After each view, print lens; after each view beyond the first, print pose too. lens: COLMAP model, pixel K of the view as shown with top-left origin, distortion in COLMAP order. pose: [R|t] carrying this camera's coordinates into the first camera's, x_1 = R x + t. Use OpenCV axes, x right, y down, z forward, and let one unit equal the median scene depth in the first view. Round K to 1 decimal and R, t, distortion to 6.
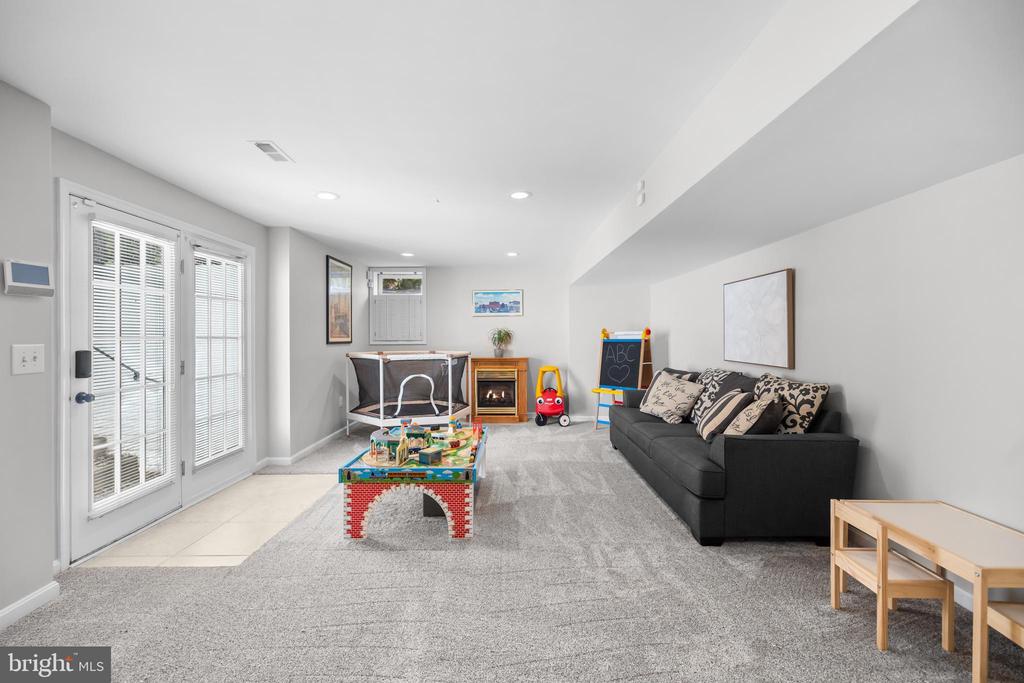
lens RADIAL K [[430.7, 0, 512.0], [0, 430.7, 341.5], [0, 0, 1]] dist [0.001786, -0.000250]
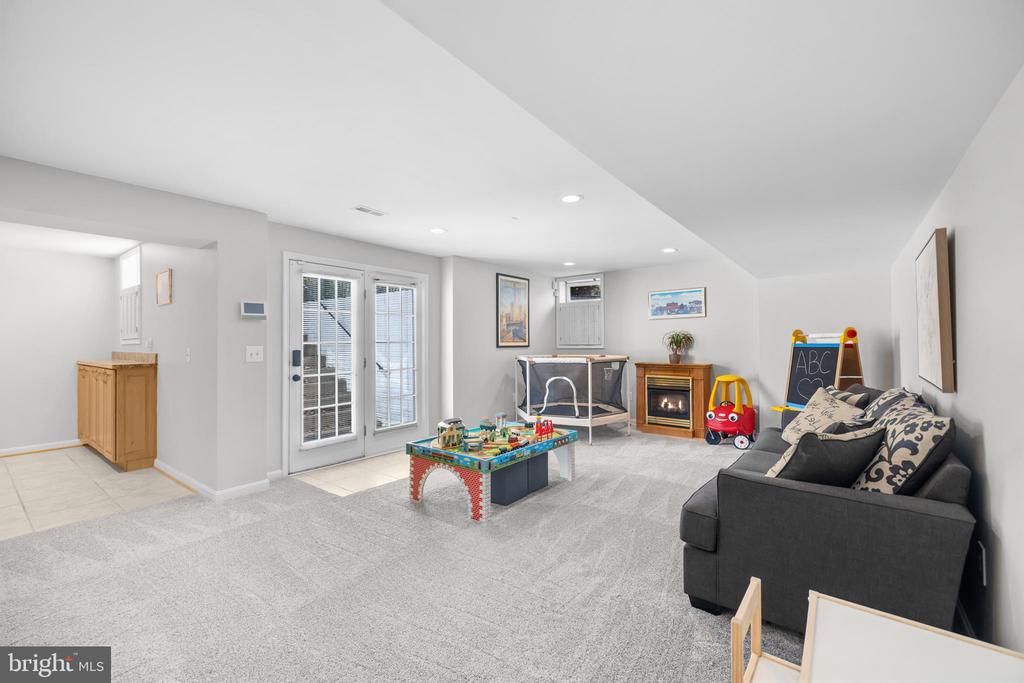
lens RADIAL K [[430.7, 0, 512.0], [0, 430.7, 341.5], [0, 0, 1]] dist [0.001786, -0.000250]
pose [[0.787115, -0.003191, -0.616798, 0.344882], [-0.003366, 0.999949, -0.009469, 0.000032], [0.616798, 0.009530, 0.787064, 0.090173]]
